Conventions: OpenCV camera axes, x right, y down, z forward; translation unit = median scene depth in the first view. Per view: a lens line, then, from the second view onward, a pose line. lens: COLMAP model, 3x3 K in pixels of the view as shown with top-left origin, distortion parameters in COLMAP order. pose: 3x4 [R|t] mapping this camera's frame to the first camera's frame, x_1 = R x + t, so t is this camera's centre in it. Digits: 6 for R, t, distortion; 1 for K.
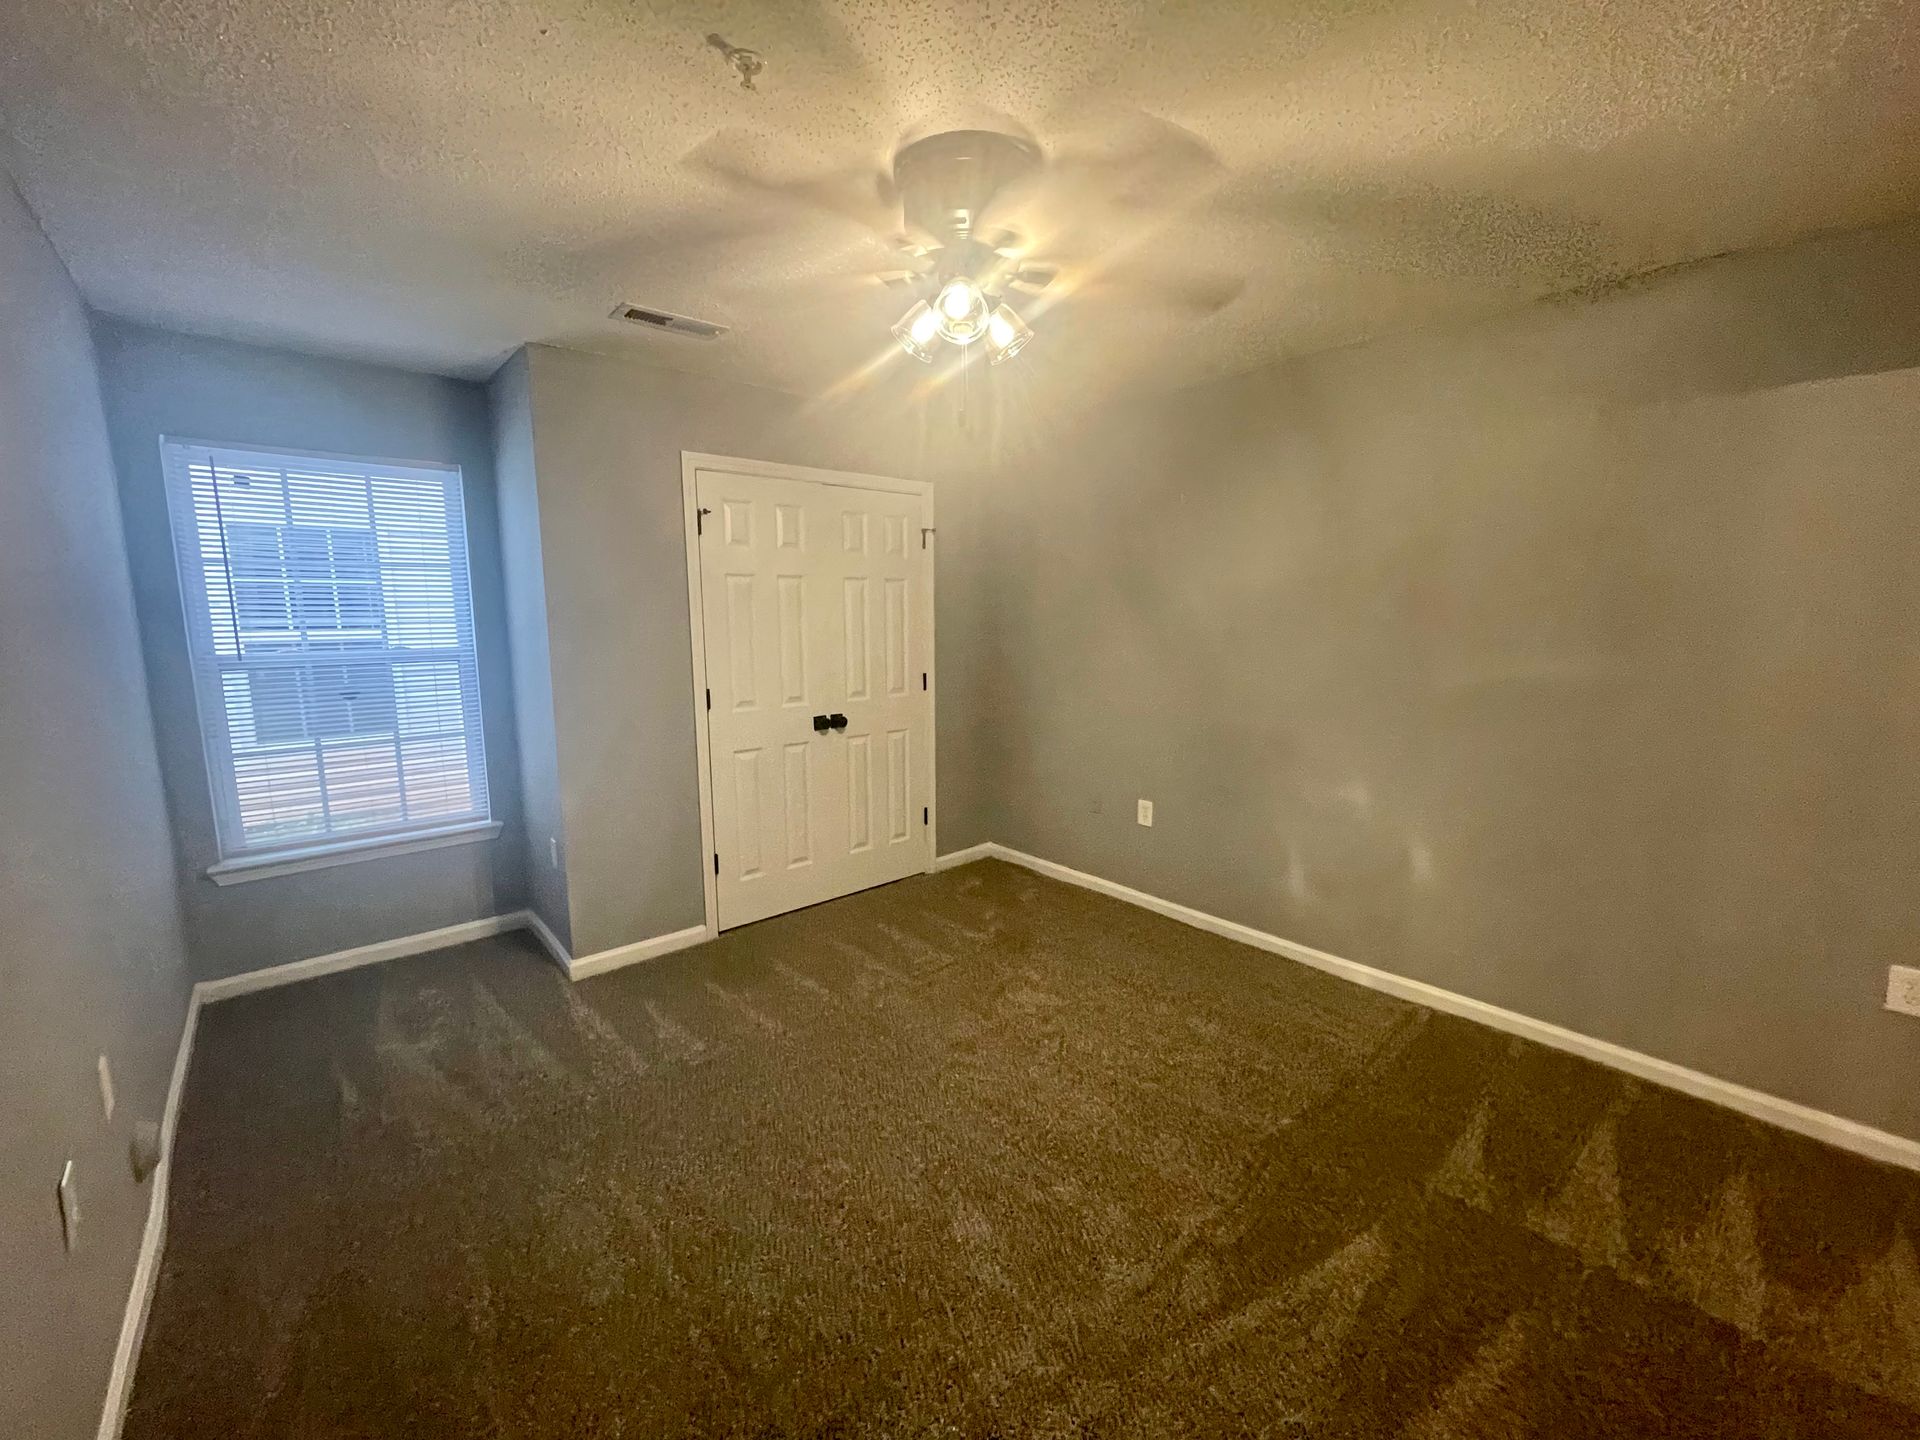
lens RADIAL K [[779.5, 0, 962.5], [0, 779.5, 717.7], [0, 0, 1]] dist [-0.000119, -0.000284]
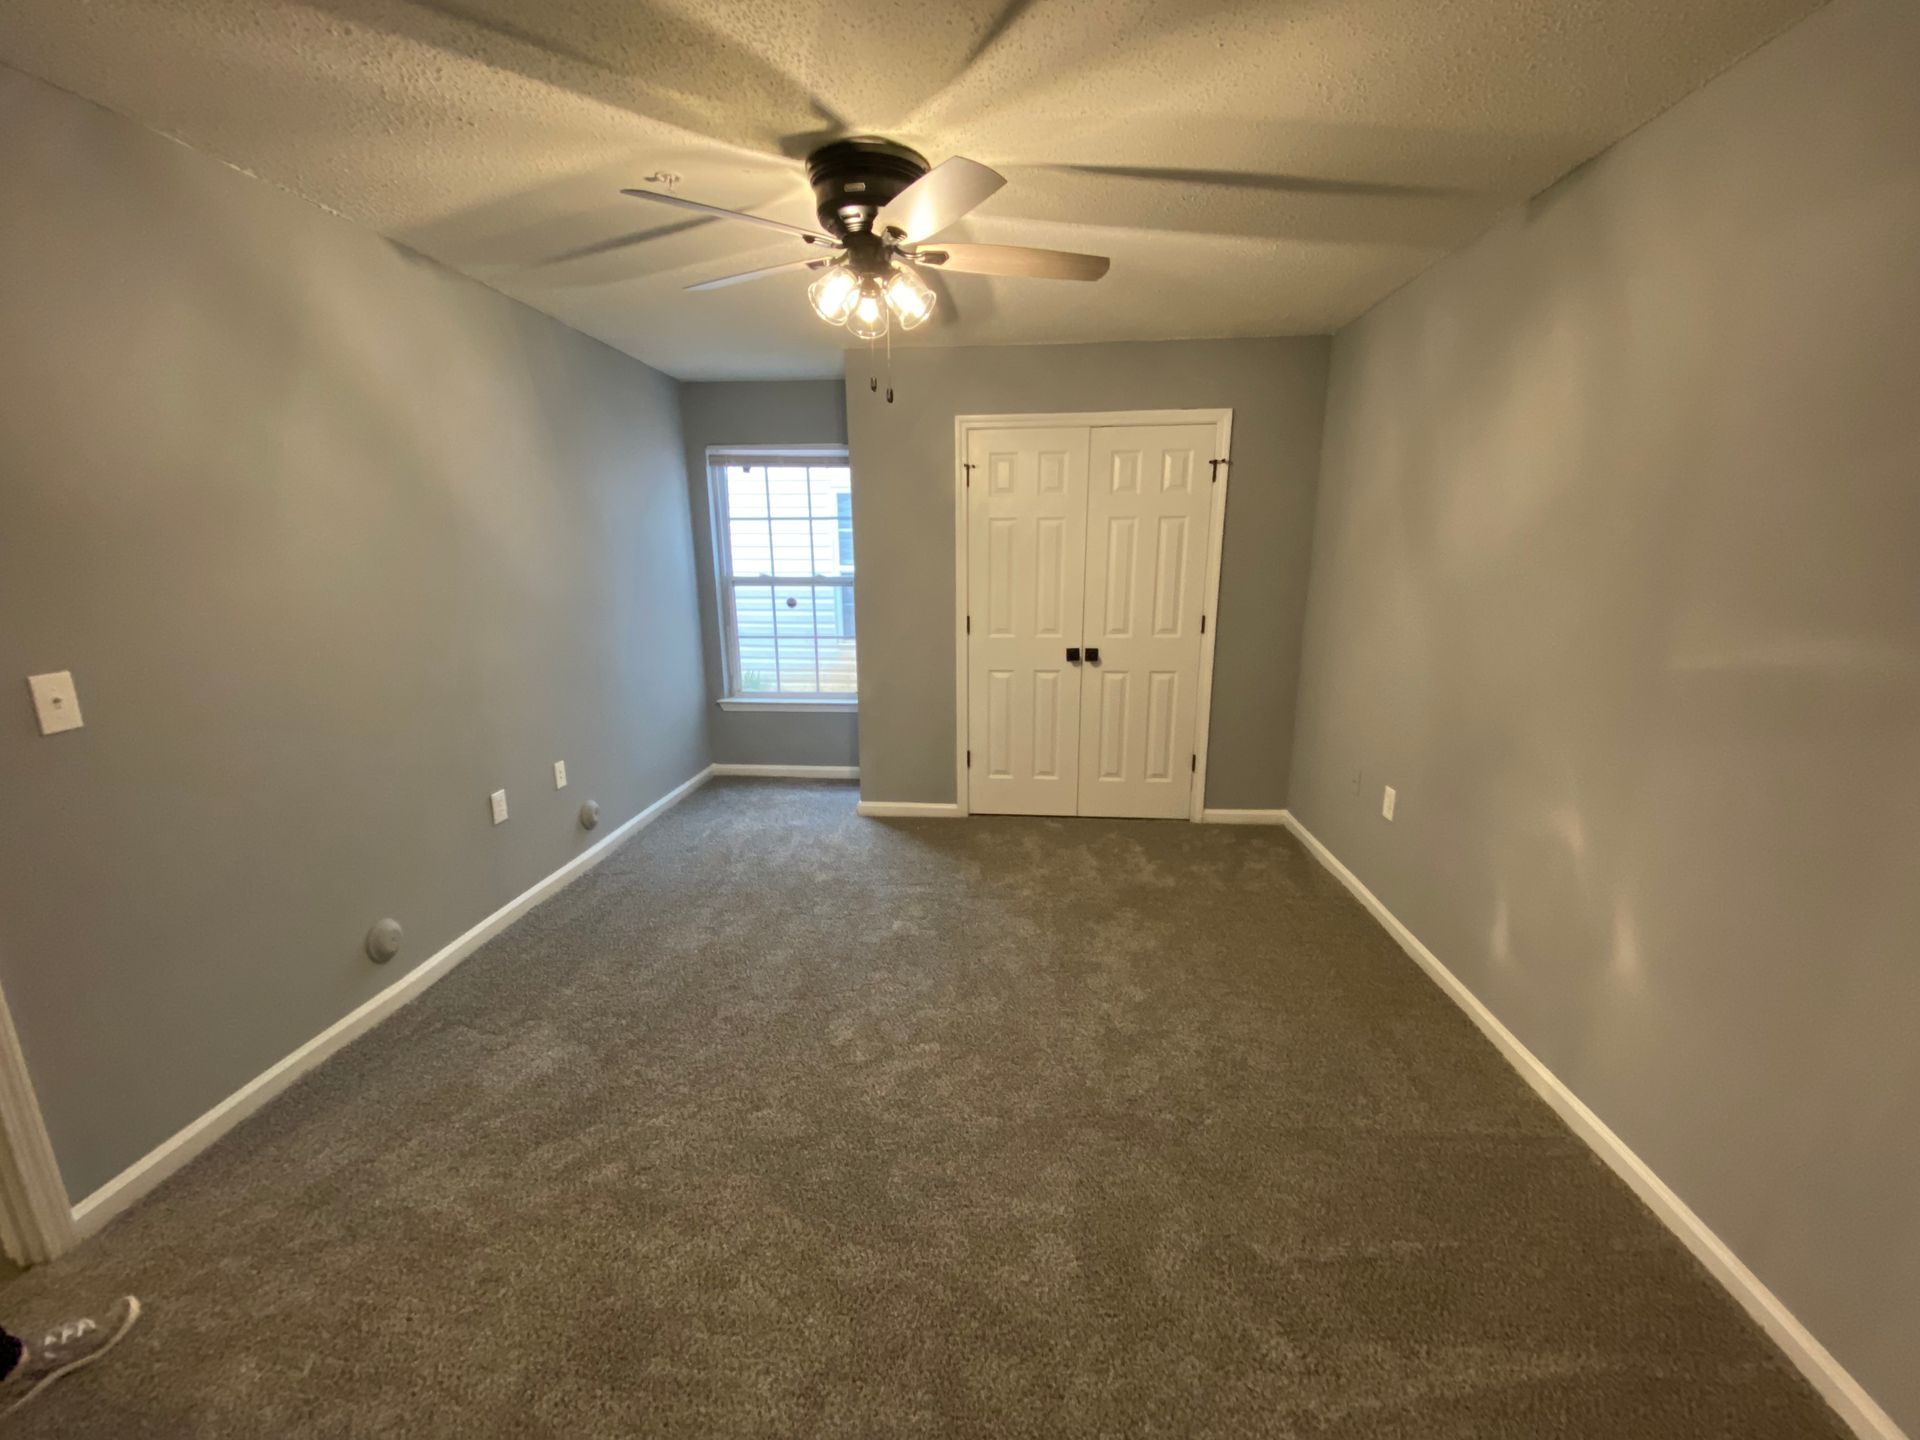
lens RADIAL K [[769.8, 0, 960.0], [0, 769.8, 720.0], [0, 0, 1]] dist [0.042971, -0.026194]
pose [[0.677057, 0.153303, -0.719786, 0.493889], [-0.092817, 0.988041, 0.123129, -0.021150], [0.730054, -0.016557, 0.683189, 0.139218]]
